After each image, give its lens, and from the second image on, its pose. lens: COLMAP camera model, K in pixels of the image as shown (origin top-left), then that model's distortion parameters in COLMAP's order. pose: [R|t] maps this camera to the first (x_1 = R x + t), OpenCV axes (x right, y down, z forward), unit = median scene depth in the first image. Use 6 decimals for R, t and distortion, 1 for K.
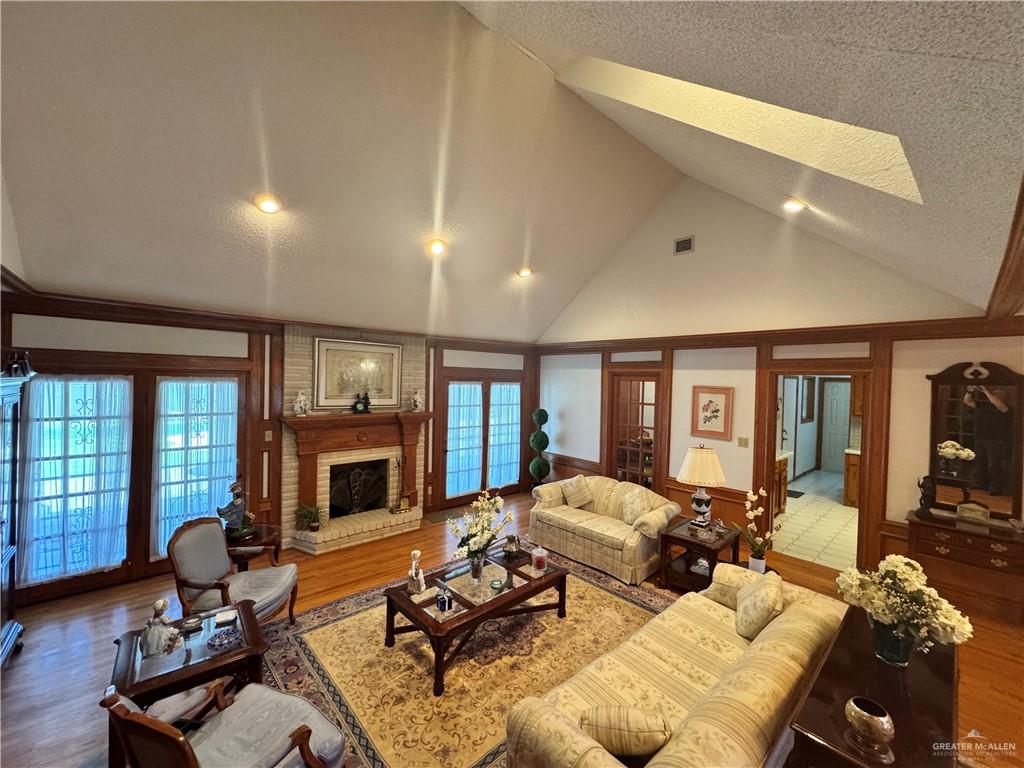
lens RADIAL K [[405.0, 0, 512.0], [0, 405.0, 384.0], [0, 0, 1]] dist [0.001428, 0.000058]
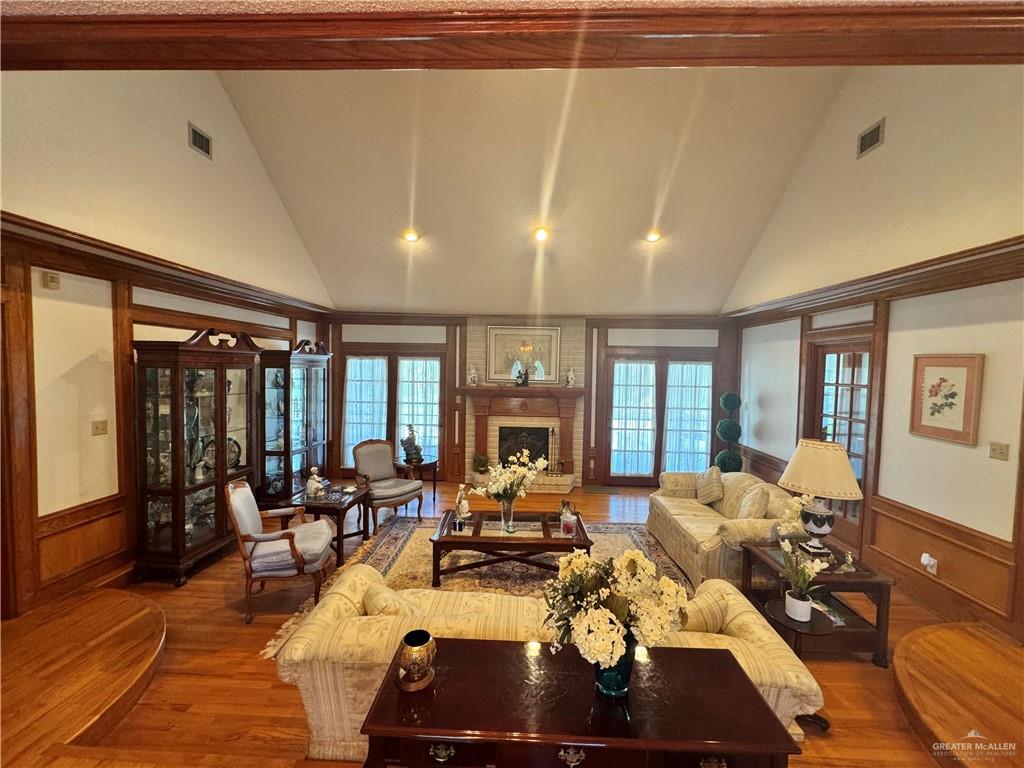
lens RADIAL K [[404.8, 0, 512.0], [0, 404.8, 384.0], [0, 0, 1]] dist [-0.000764, -0.000196]
pose [[0.719499, 0.019414, -0.694222, 0.441270], [-0.007058, 0.999762, 0.020643, 0.041079], [0.694458, -0.009953, 0.719464, 0.118511]]
